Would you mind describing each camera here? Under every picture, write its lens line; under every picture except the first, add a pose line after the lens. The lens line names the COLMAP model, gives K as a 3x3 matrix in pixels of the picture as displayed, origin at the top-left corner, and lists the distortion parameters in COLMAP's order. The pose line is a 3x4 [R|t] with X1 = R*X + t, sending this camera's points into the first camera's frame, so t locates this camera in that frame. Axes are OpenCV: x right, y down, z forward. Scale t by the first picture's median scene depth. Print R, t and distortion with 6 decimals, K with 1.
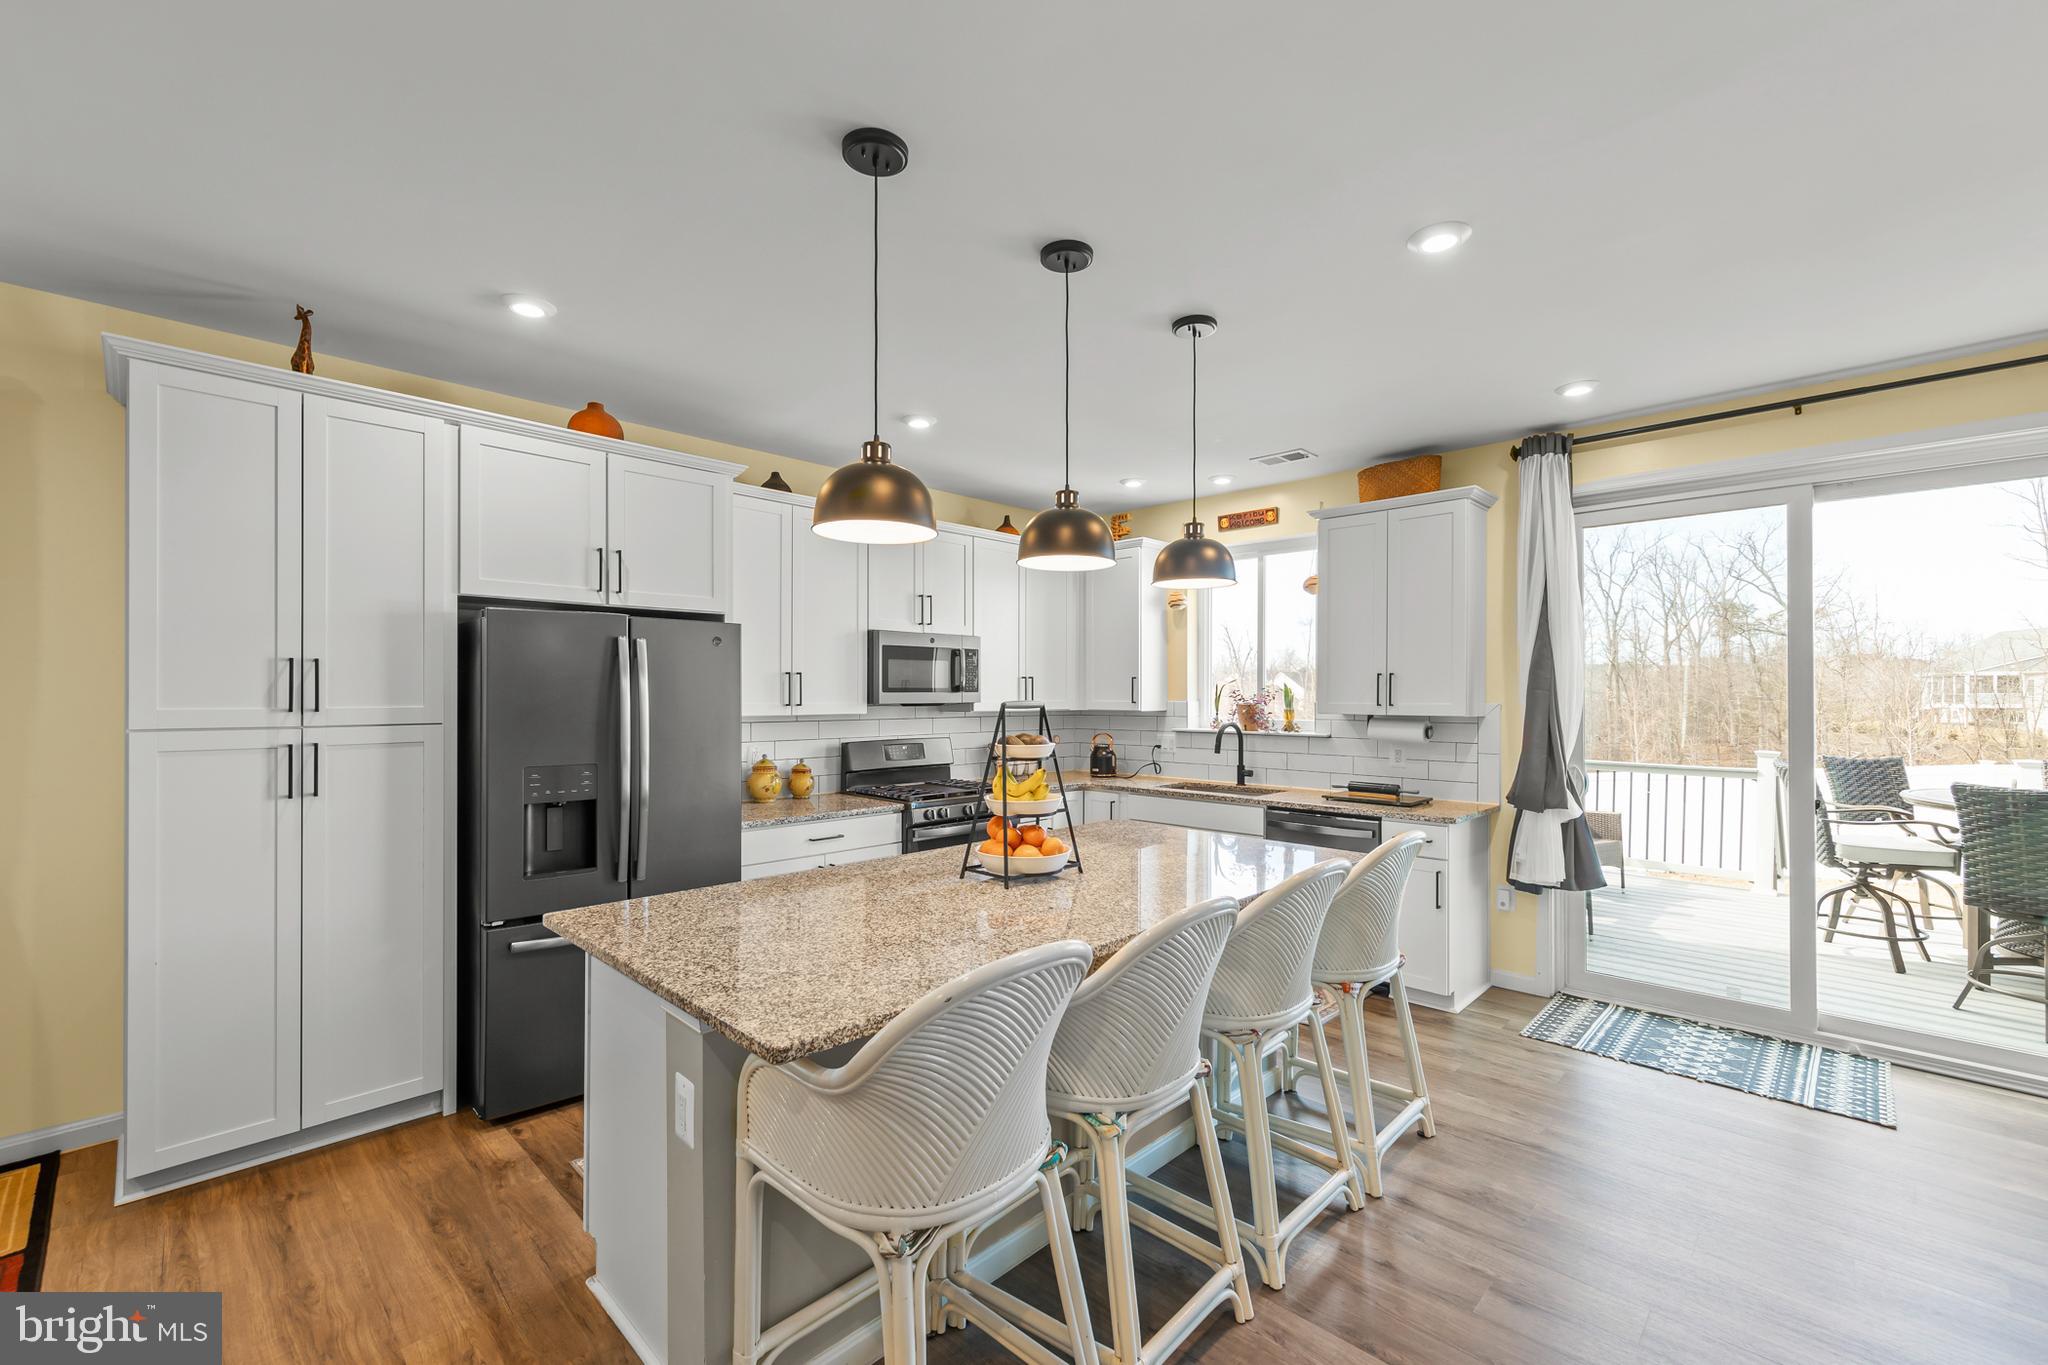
lens RADIAL K [[876.1, 0, 1116.5], [0, 876.1, 691.8], [0, 0, 1]] dist [0.002141, 0.000612]
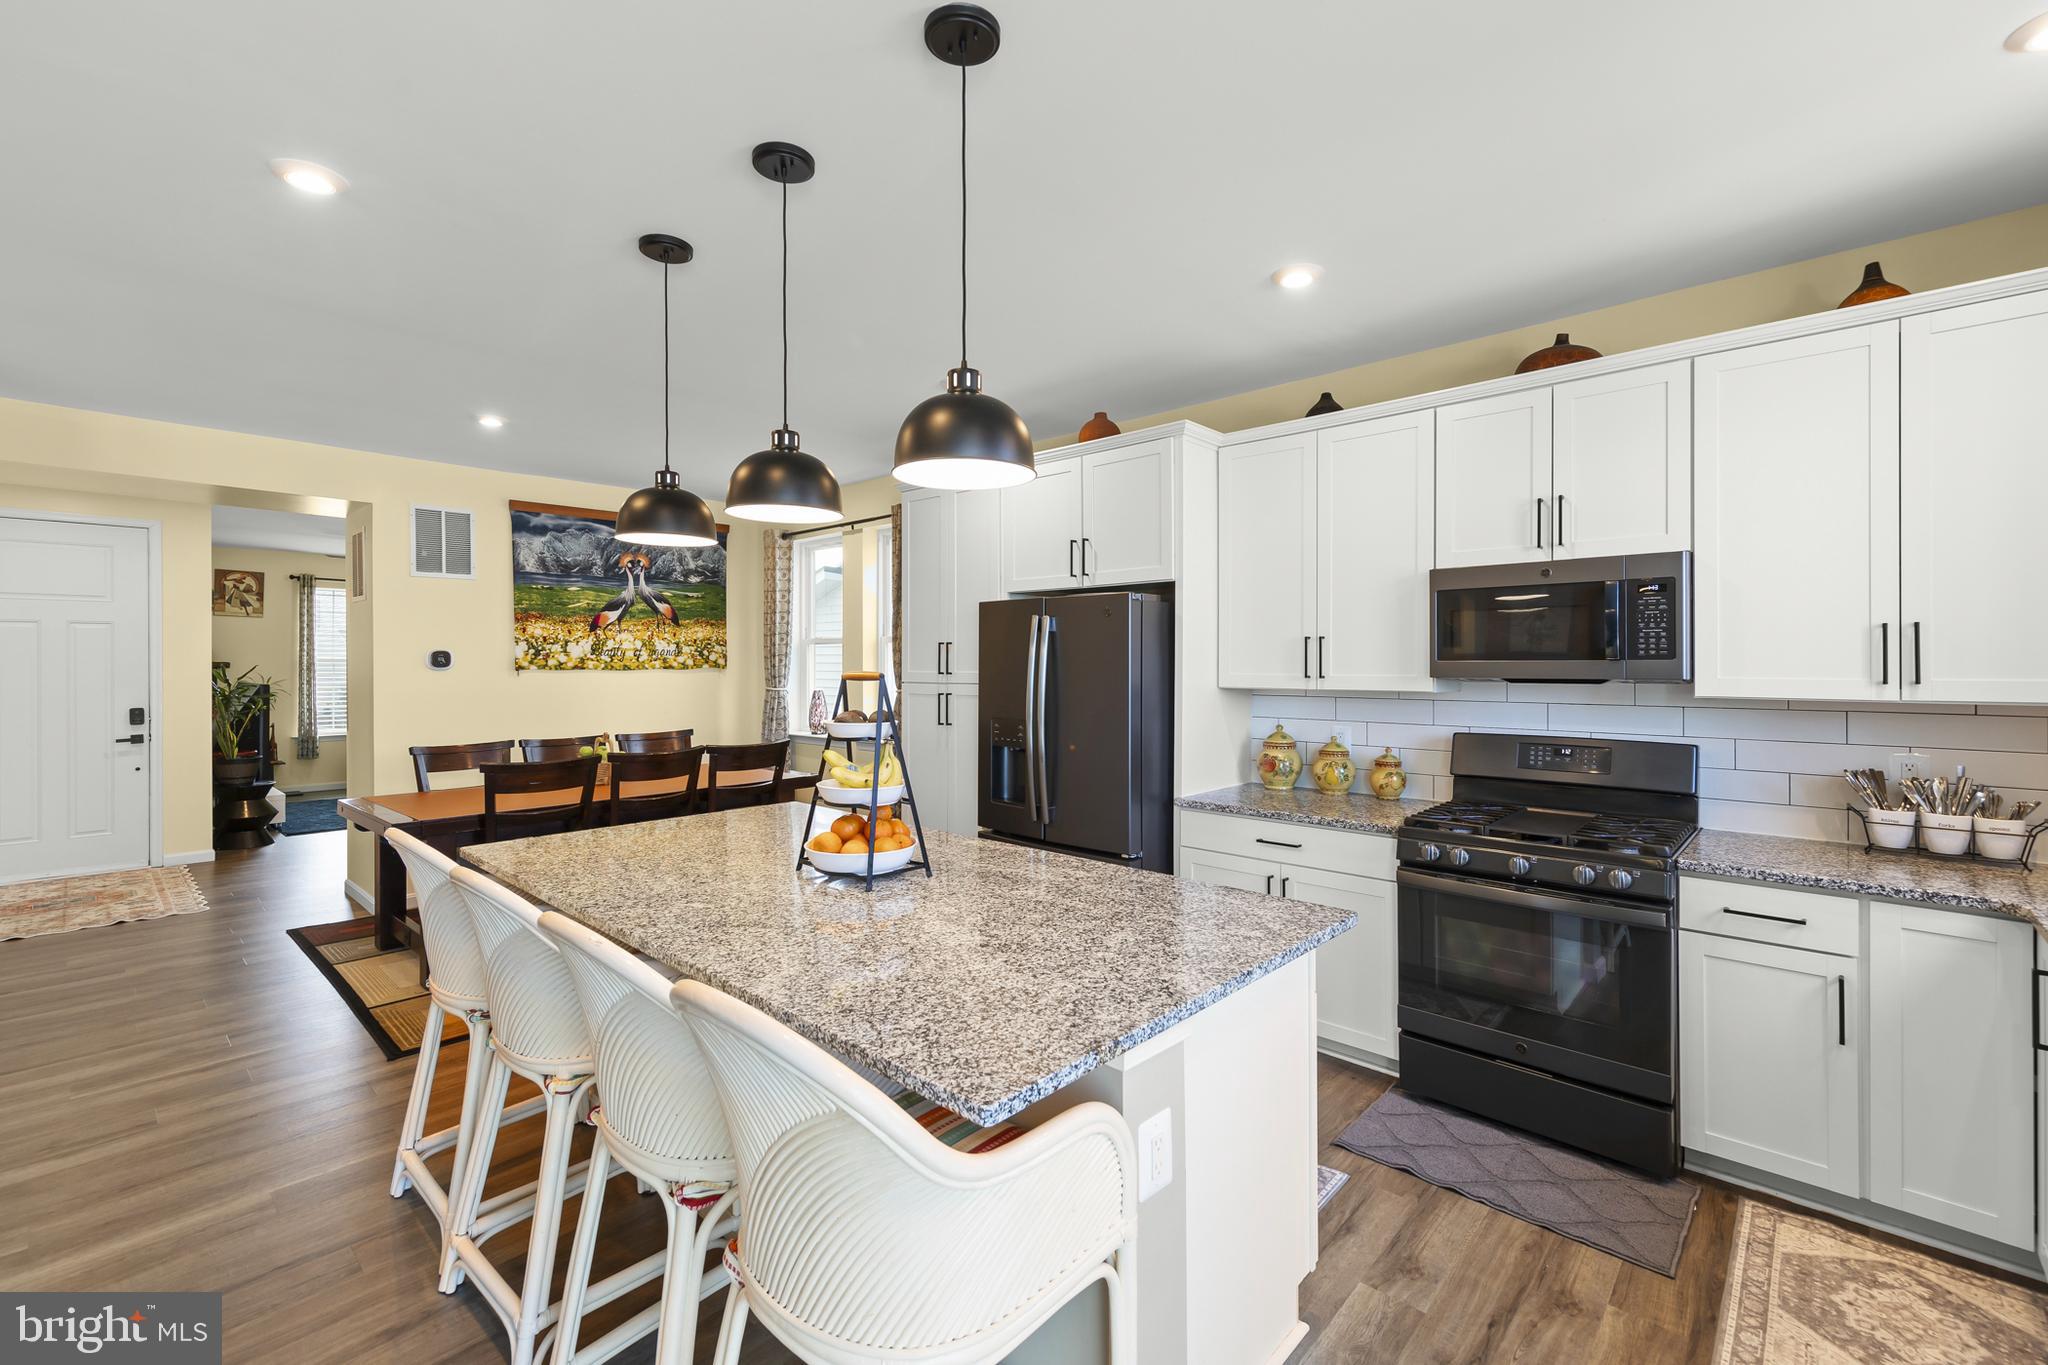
lens RADIAL K [[865.4, 0, 910.4], [0, 865.4, 665.6], [0, 0, 1]] dist [0.020123, -0.000258]
pose [[-0.092451, 0.001810, -0.995716, 0.486837], [0.002573, 0.999995, 0.001579, 0.002542], [0.995714, -0.002416, -0.092456, 0.725581]]
